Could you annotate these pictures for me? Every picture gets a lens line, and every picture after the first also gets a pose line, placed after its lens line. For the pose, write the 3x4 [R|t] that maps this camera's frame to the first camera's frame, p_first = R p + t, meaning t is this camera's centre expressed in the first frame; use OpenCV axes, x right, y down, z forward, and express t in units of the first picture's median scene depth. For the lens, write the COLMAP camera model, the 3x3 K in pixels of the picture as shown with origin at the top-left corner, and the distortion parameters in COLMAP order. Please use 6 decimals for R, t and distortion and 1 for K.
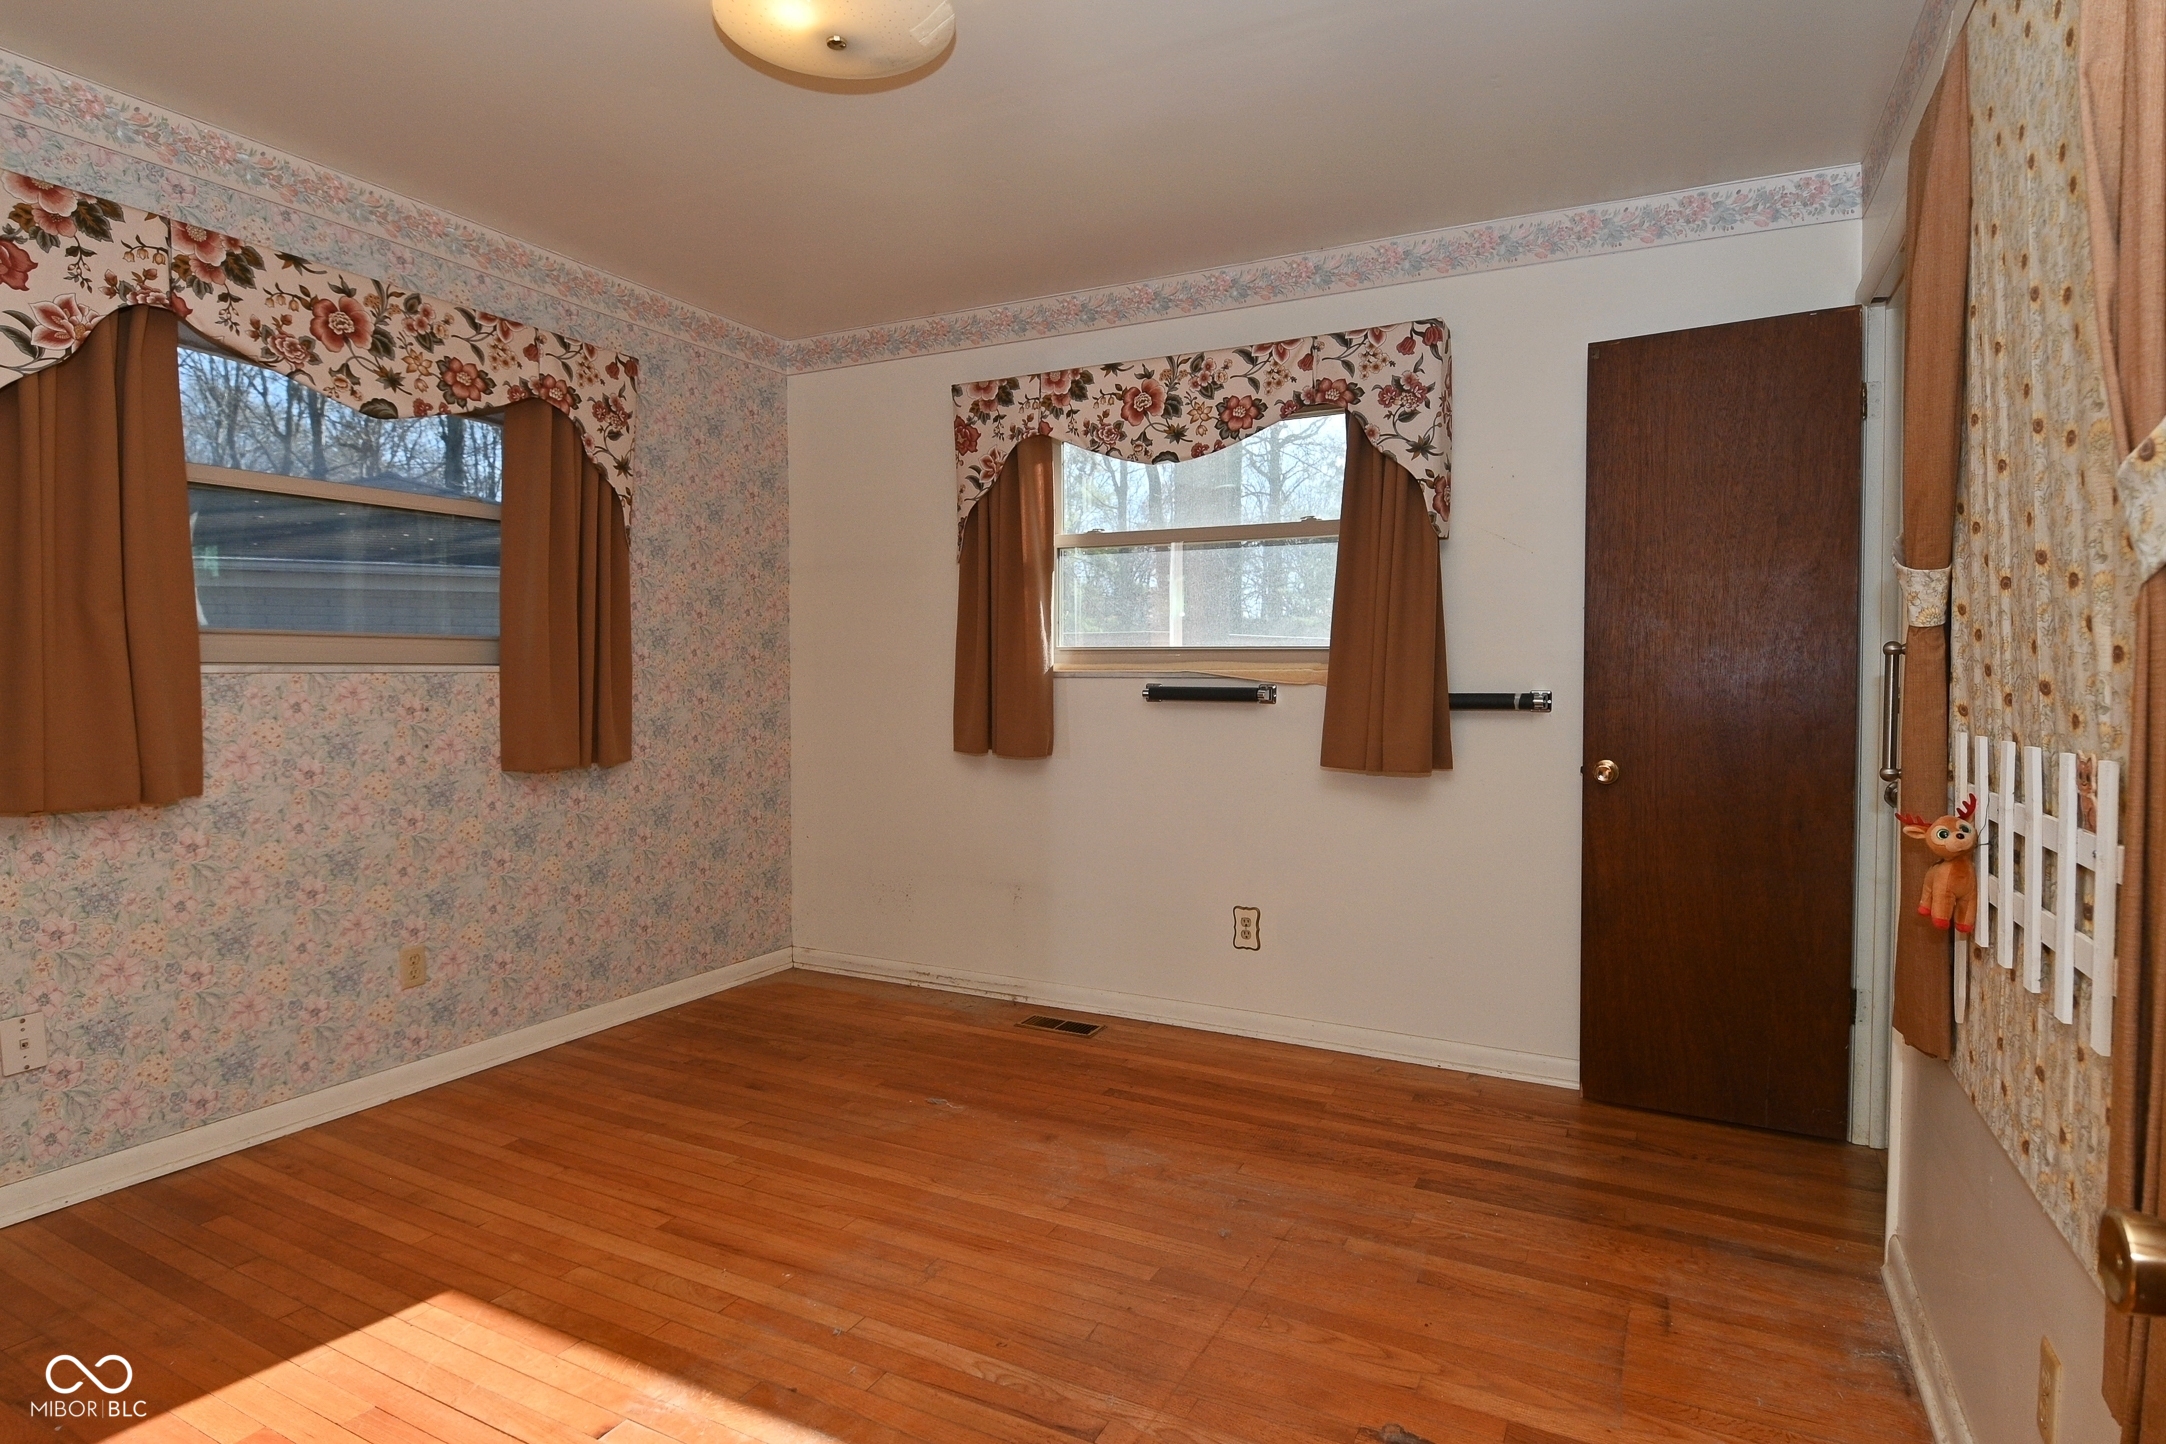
lens RADIAL K [[1123.7, 0, 1093.5], [0, 1123.7, 709.8], [0, 0, 1]] dist [0.002515, -0.012921]
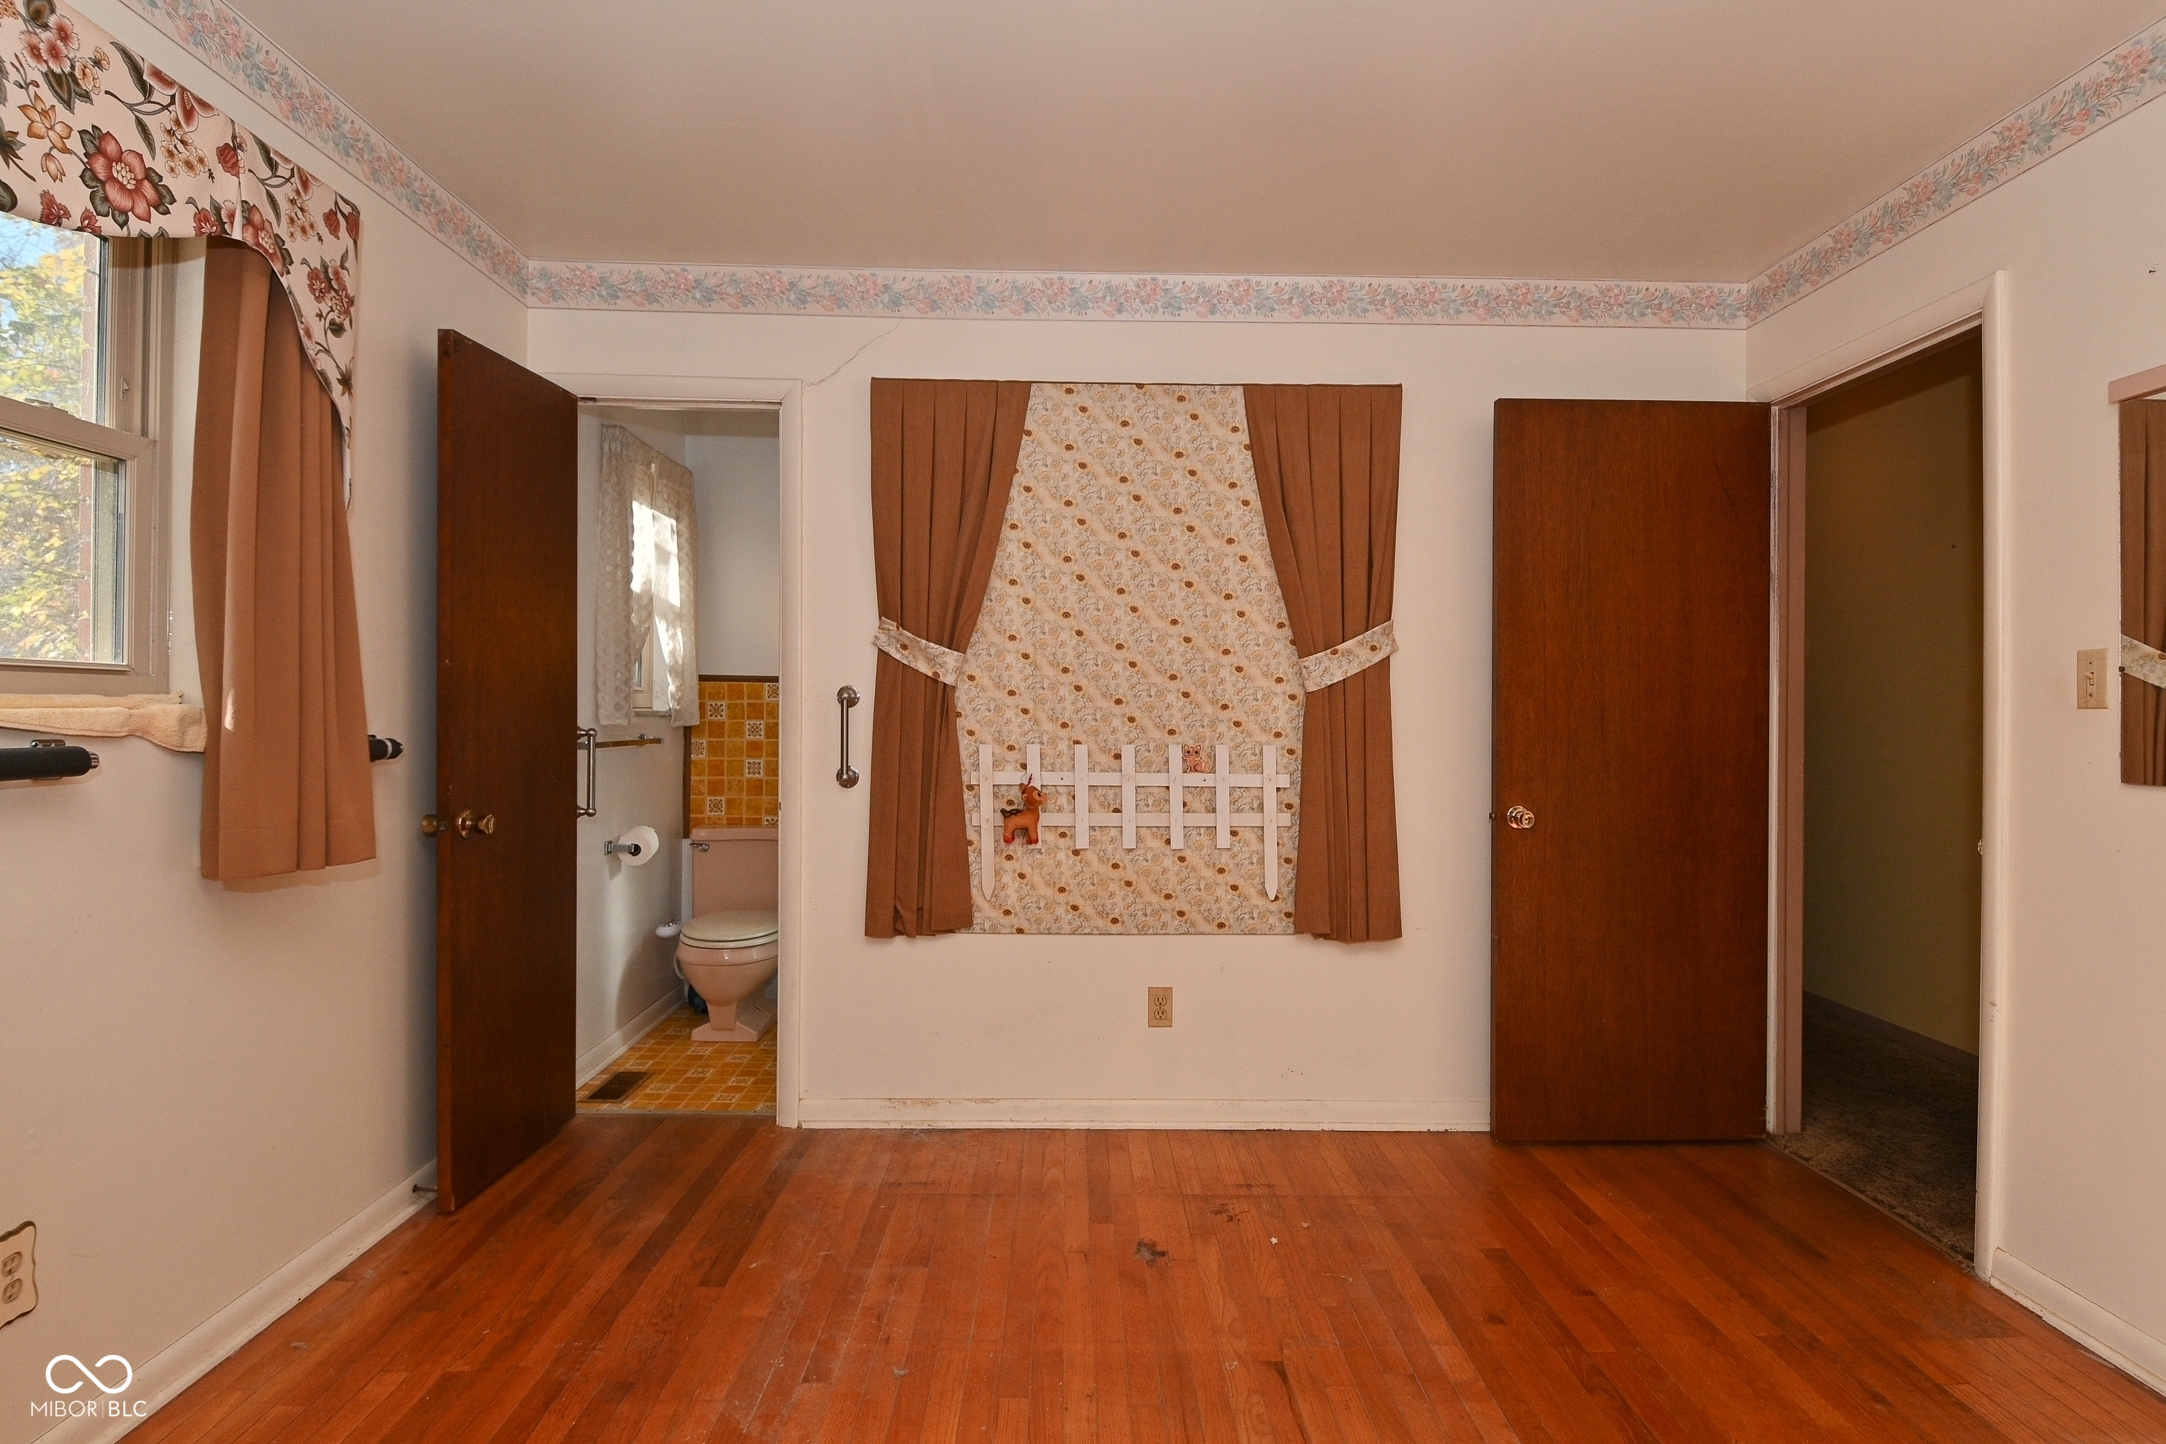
lens RADIAL K [[1123.7, 0, 1093.6], [0, 1123.7, 713.3], [0, 0, 1]] dist [0.002515, -0.012921]
pose [[-0.455075, -0.002665, 0.890449, -0.517425], [0.033436, 0.999239, 0.020078, -0.030806], [-0.889825, 0.038910, -0.454639, 0.908134]]
